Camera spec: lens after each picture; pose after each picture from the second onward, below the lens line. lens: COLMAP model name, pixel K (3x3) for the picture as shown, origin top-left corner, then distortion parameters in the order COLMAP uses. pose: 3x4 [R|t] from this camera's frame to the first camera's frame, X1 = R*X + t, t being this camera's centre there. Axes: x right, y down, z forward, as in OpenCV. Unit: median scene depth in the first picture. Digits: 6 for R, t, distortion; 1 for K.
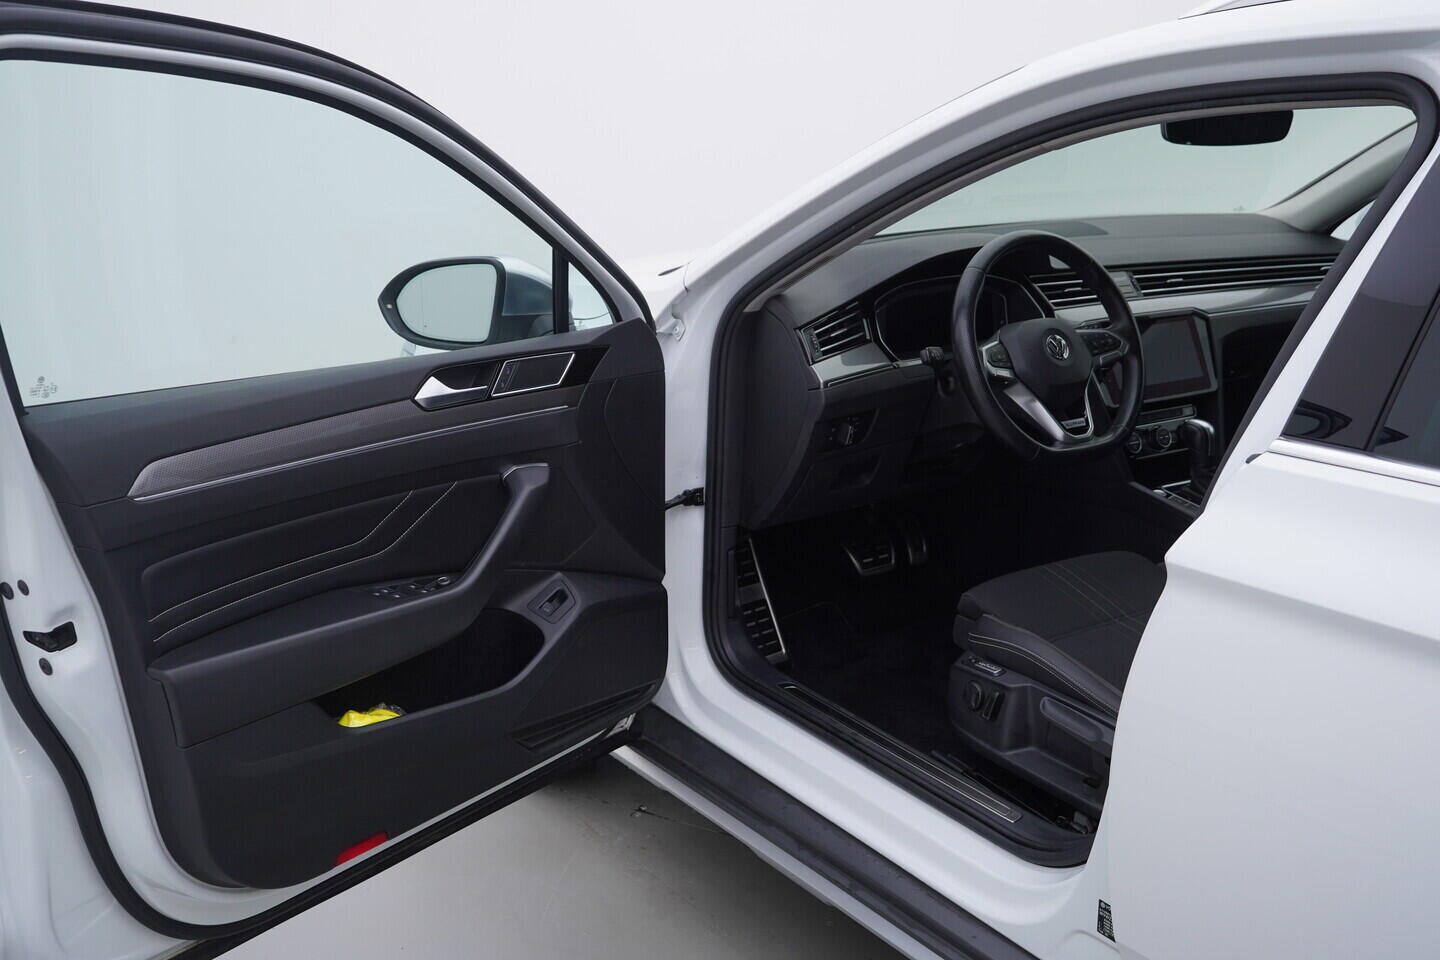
lens RADIAL K [[1478.0, 0, 719.1], [0, 1478.0, 477.4], [0, 0, 1]] dist [-0.004168, 0.000000]
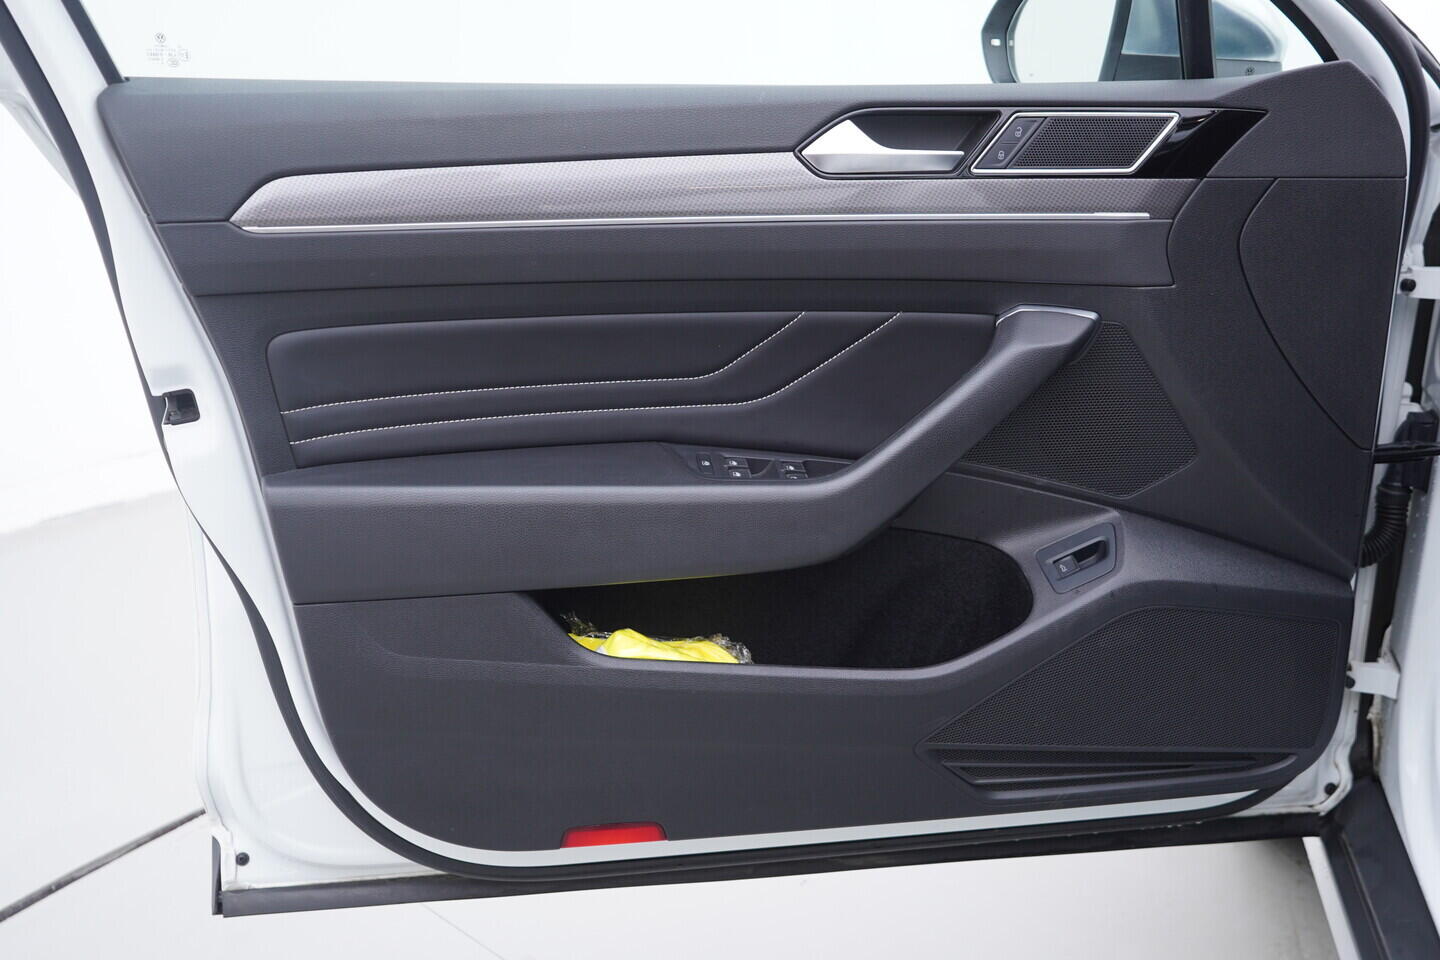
lens RADIAL K [[1478.0, 0, 719.5], [0, 1478.0, 486.8], [0, 0, 1]] dist [-0.004168, 0.000000]
pose [[0.683391, 0.218204, -0.696681, 0.204673], [-0.165618, 0.975745, 0.143150, -0.001788], [0.711019, 0.017555, 0.702954, 0.549050]]
